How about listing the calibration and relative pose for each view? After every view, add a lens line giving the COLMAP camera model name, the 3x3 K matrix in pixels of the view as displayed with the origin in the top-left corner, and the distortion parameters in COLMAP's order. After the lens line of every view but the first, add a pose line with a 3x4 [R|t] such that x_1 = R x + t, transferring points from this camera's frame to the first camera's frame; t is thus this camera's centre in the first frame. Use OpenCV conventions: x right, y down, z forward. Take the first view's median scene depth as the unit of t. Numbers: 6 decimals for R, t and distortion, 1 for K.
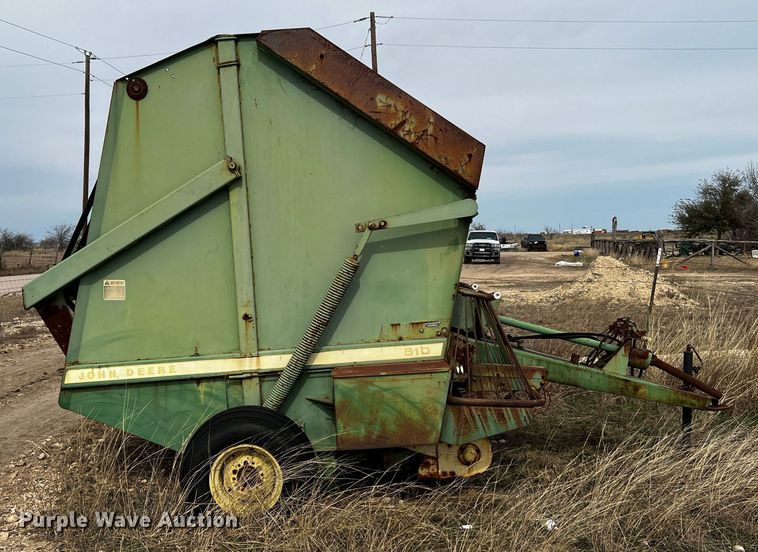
lens RADIAL K [[806.9, 0, 364.8], [0, 806.9, 263.5], [0, 0, 1]] dist [0.052718, 0.000000]
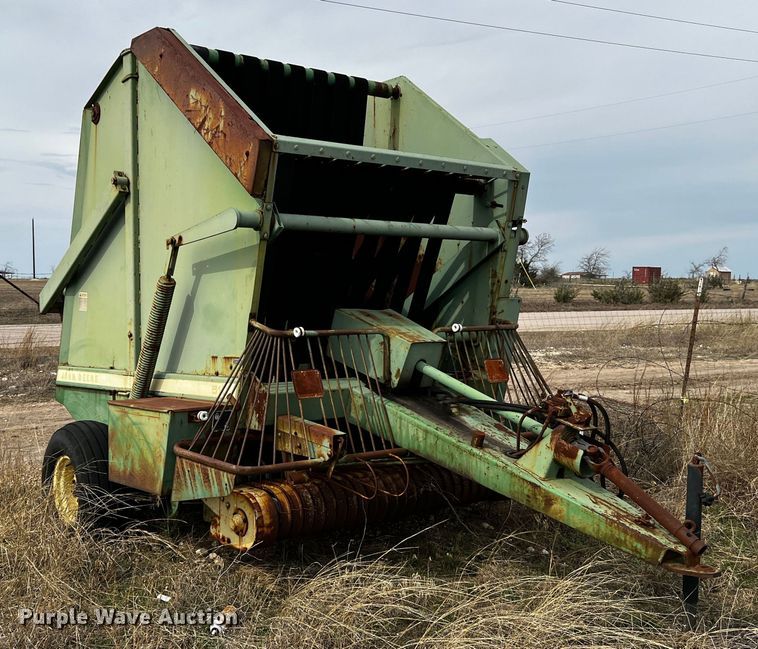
lens RADIAL K [[889.5, 0, 375.9], [0, 889.5, 327.1], [0, 0, 1]] dist [0.062290, 0.000000]
pose [[0.655137, 0.067758, -0.752466, 0.873288], [-0.044098, 0.997702, 0.051448, -0.012720], [0.754222, -0.000523, 0.656619, 0.508550]]
